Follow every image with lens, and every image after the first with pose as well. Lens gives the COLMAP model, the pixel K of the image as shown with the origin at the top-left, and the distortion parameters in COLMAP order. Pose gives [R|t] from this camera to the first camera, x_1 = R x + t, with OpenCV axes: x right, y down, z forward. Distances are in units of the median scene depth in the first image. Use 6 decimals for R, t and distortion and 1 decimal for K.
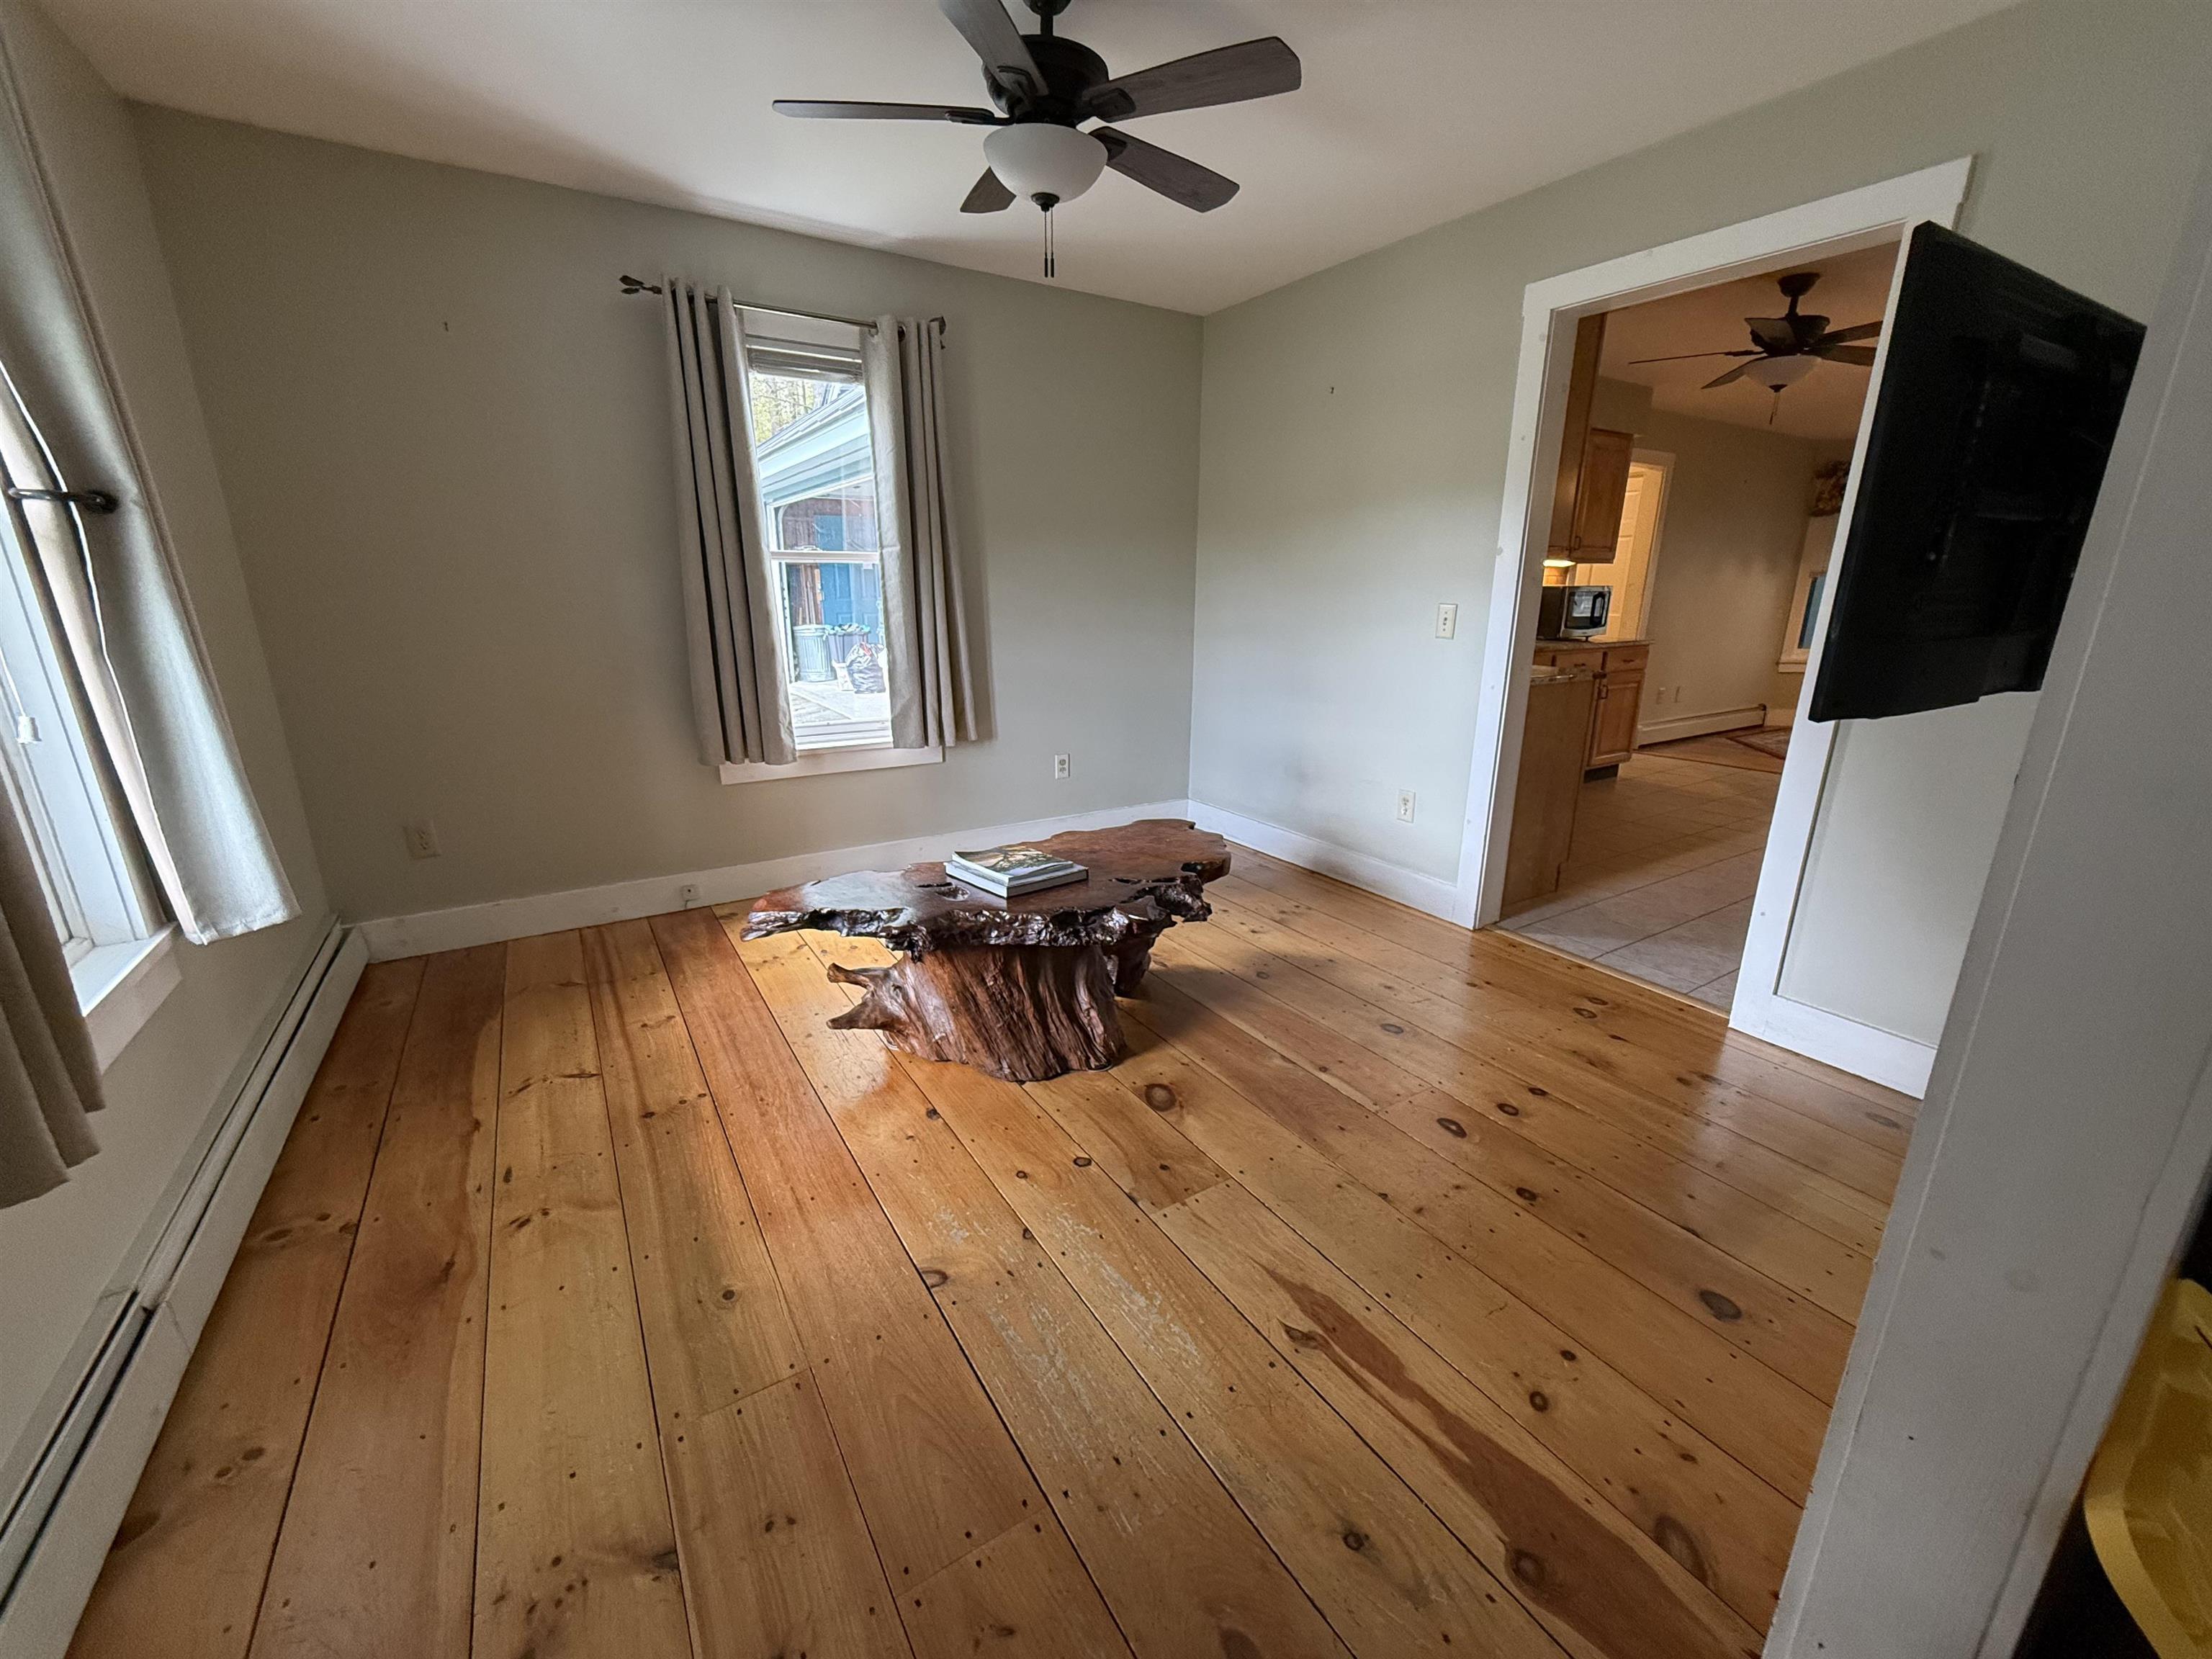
lens RADIAL K [[881.7, 0, 1105.8], [0, 881.7, 834.0], [0, 0, 1]] dist [0.000637, 0.000243]
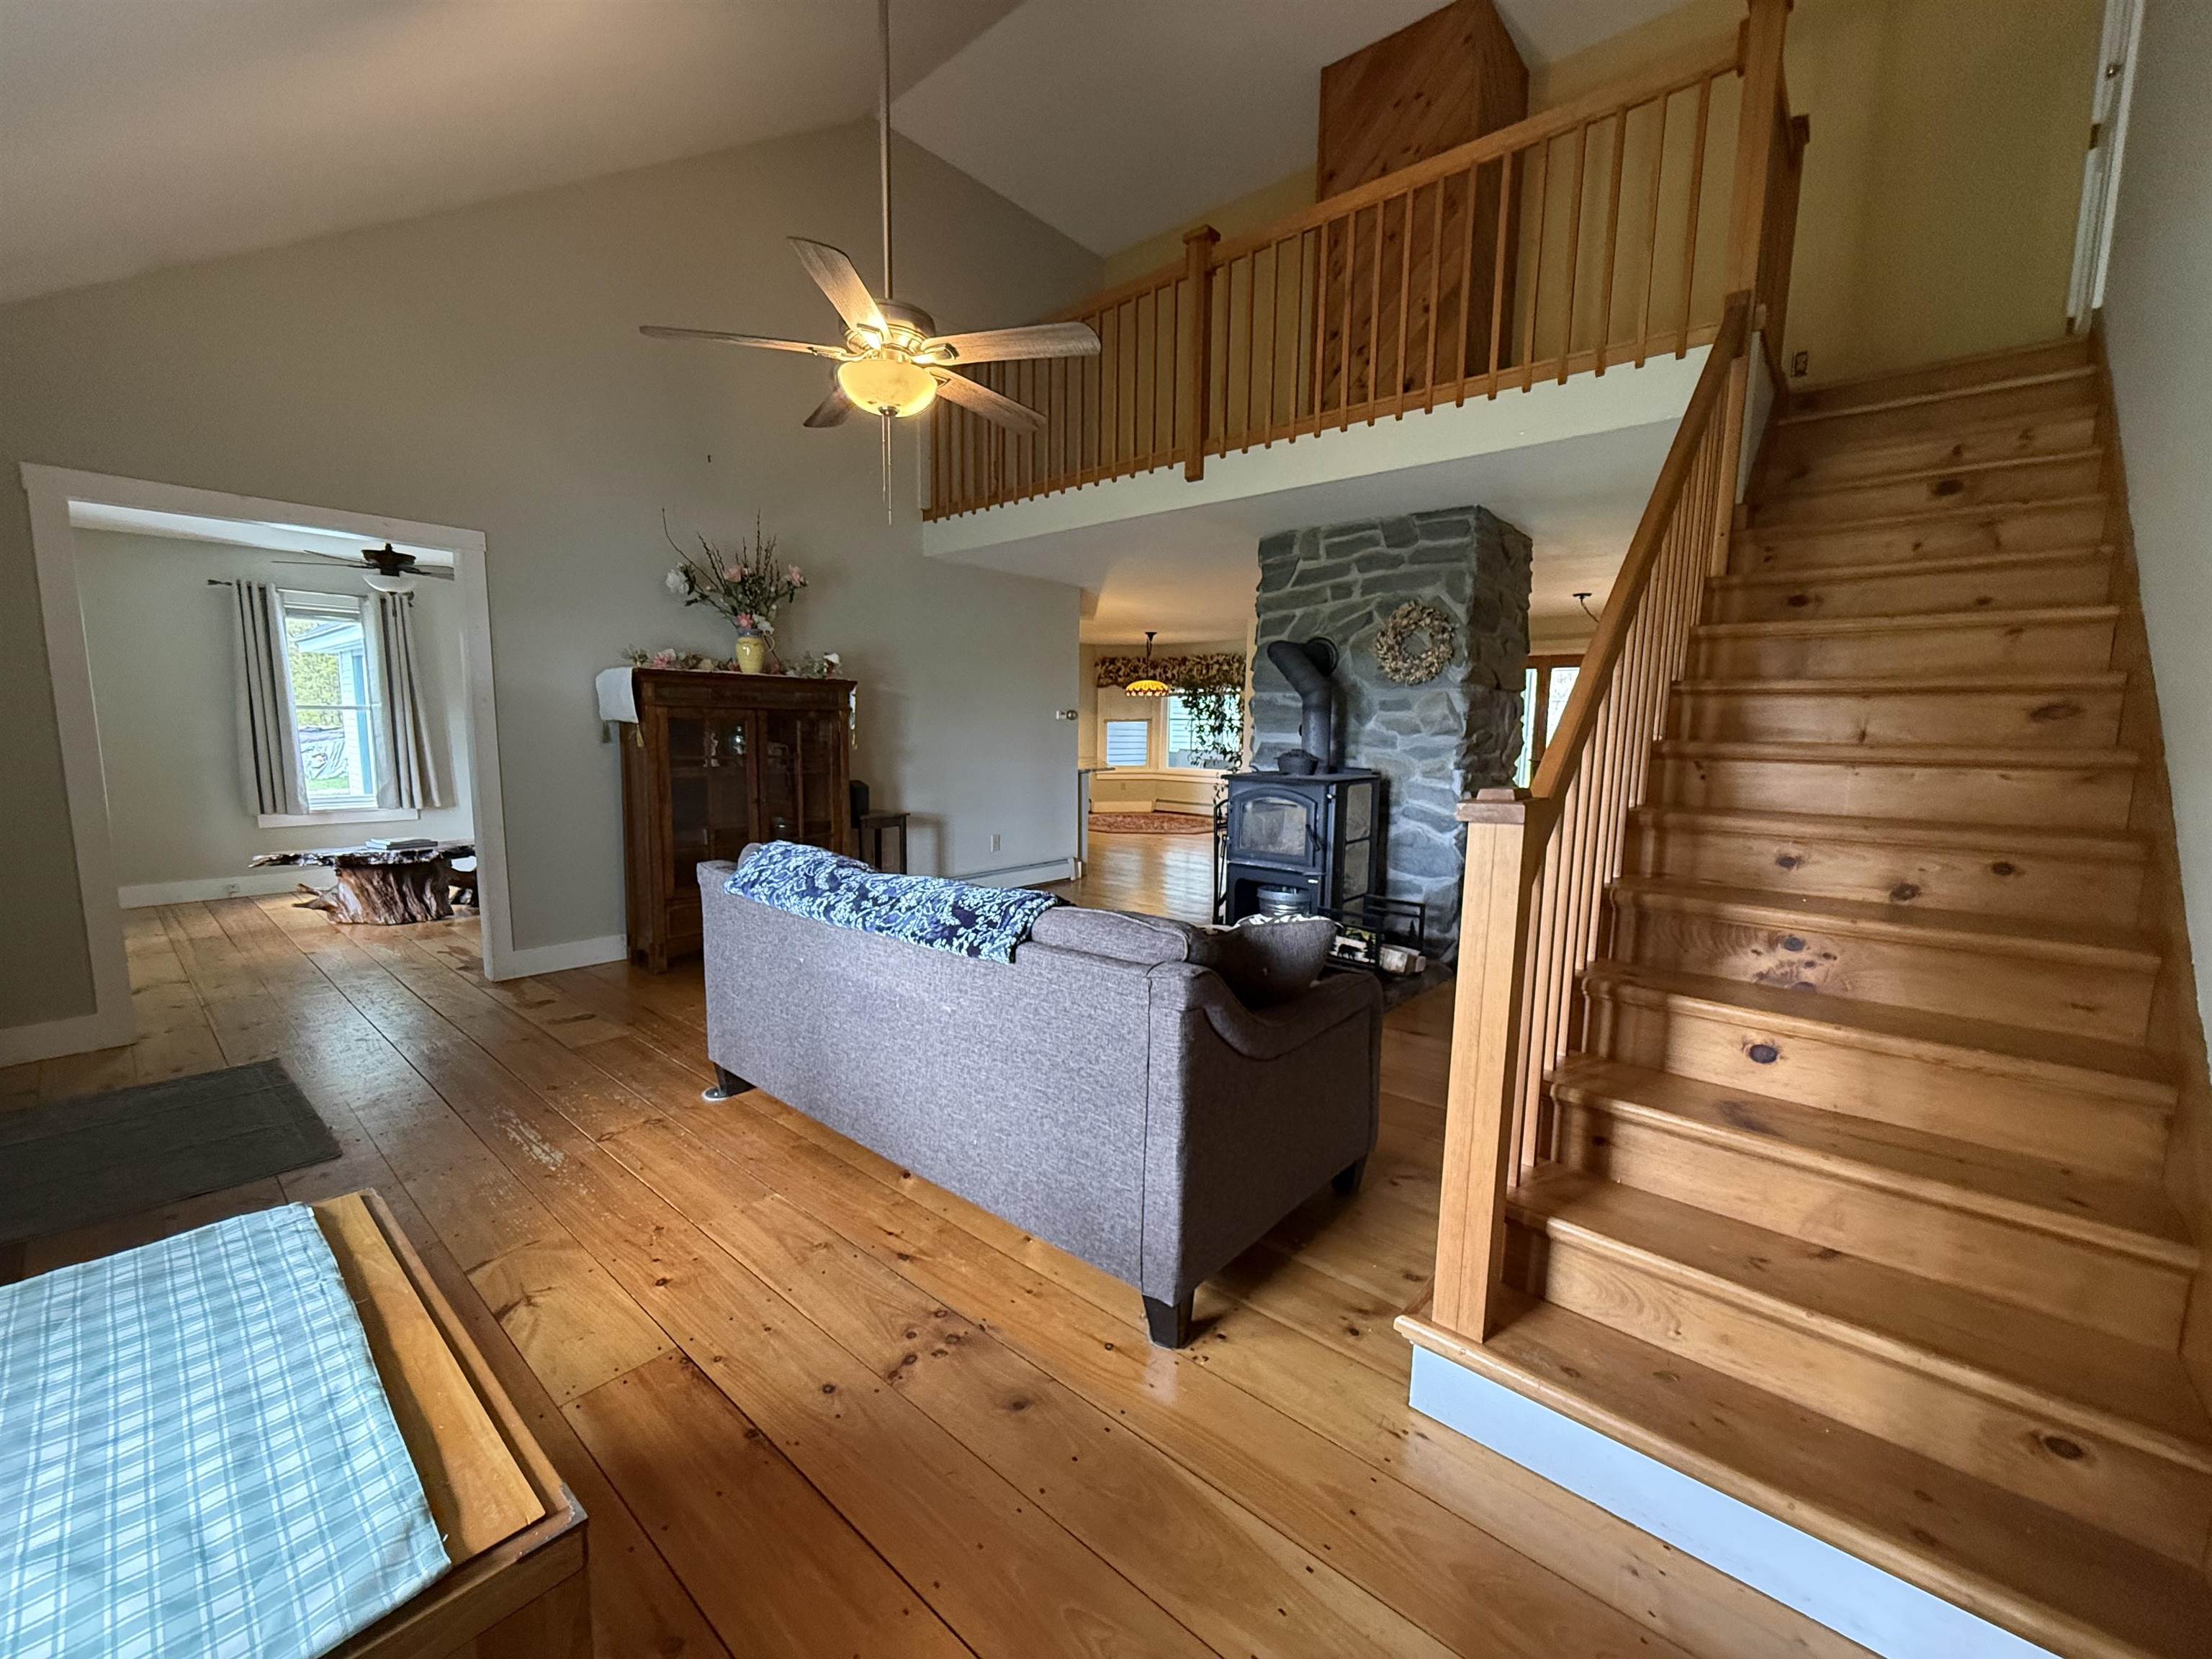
lens RADIAL K [[881.7, 0, 1110.1], [0, 881.7, 830.2], [0, 0, 1]] dist [0.000637, 0.000243]
pose [[0.955266, -0.029044, 0.294318, 0.445306], [0.074796, 0.986540, -0.145411, 0.216659], [-0.286134, 0.160920, 0.944581, -0.770786]]
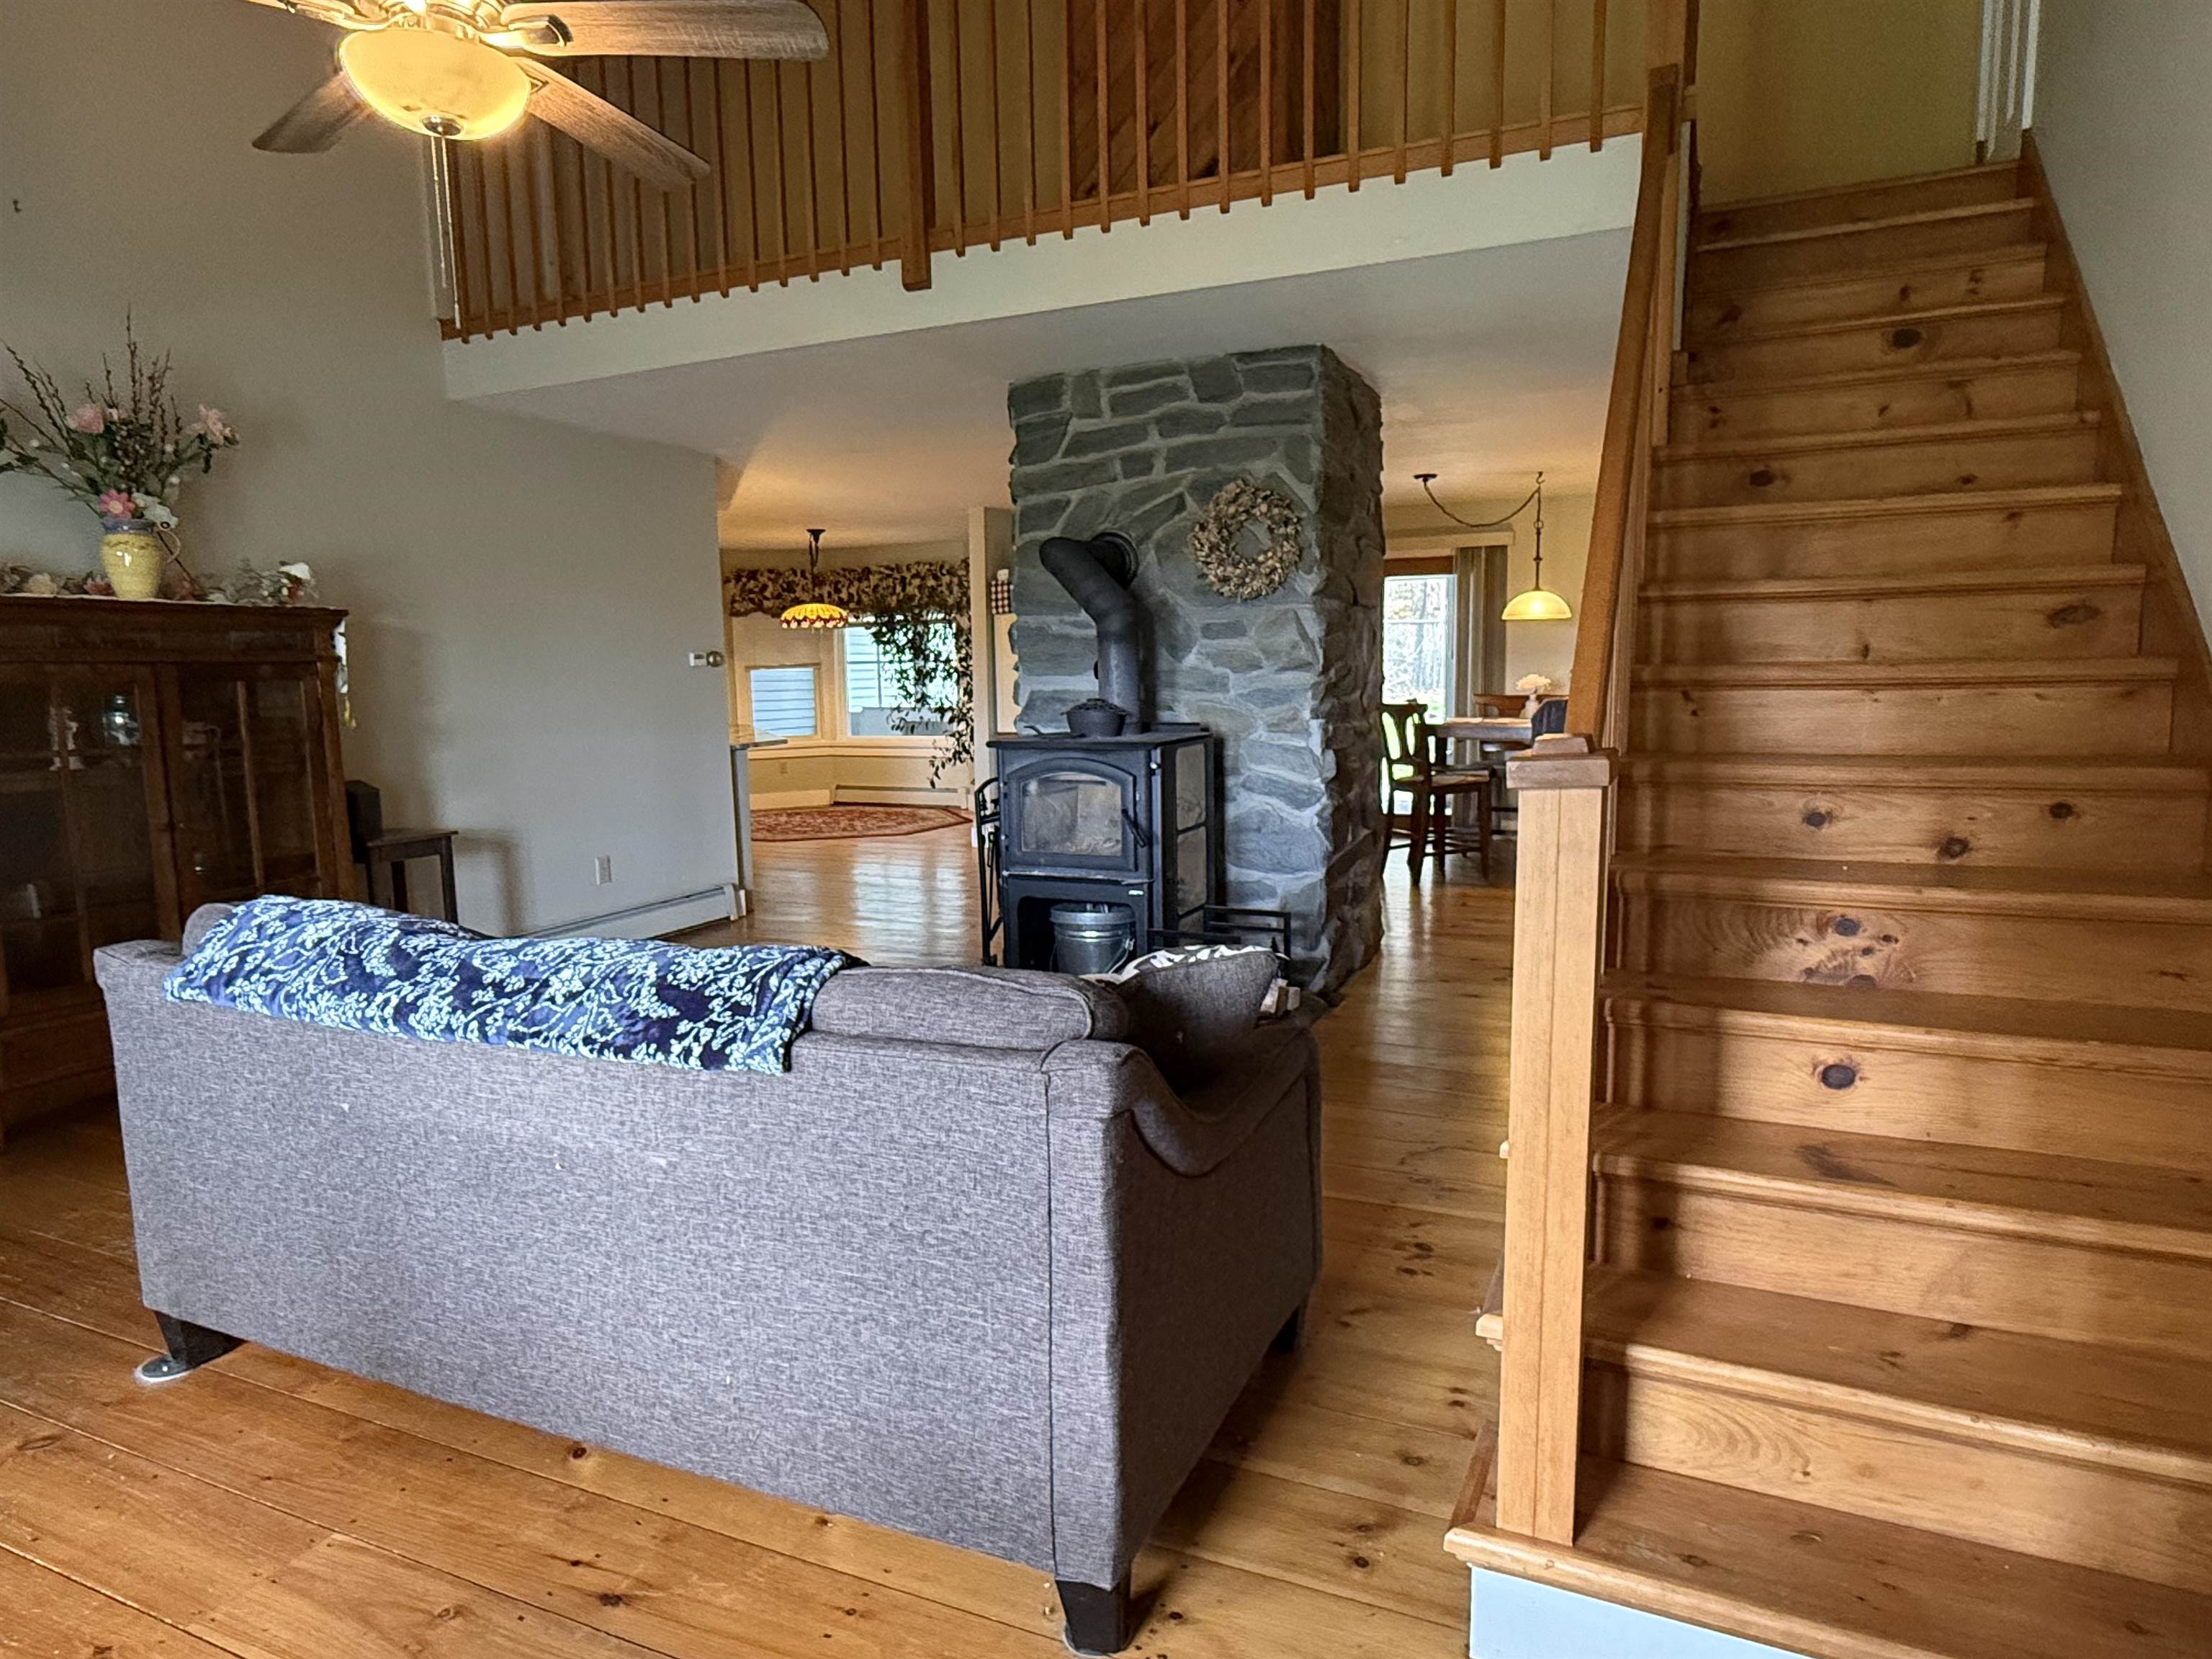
lens RADIAL K [[1295.2, 0, 1105.4], [0, 1295.2, 836.1], [0, 0, 1]] dist [0.000111, 0.000964]
pose [[0.832608, -0.092388, 0.546103, 0.403973], [0.175315, 0.979253, -0.101625, 0.202331], [-0.525384, 0.180353, 0.831531, -0.713280]]
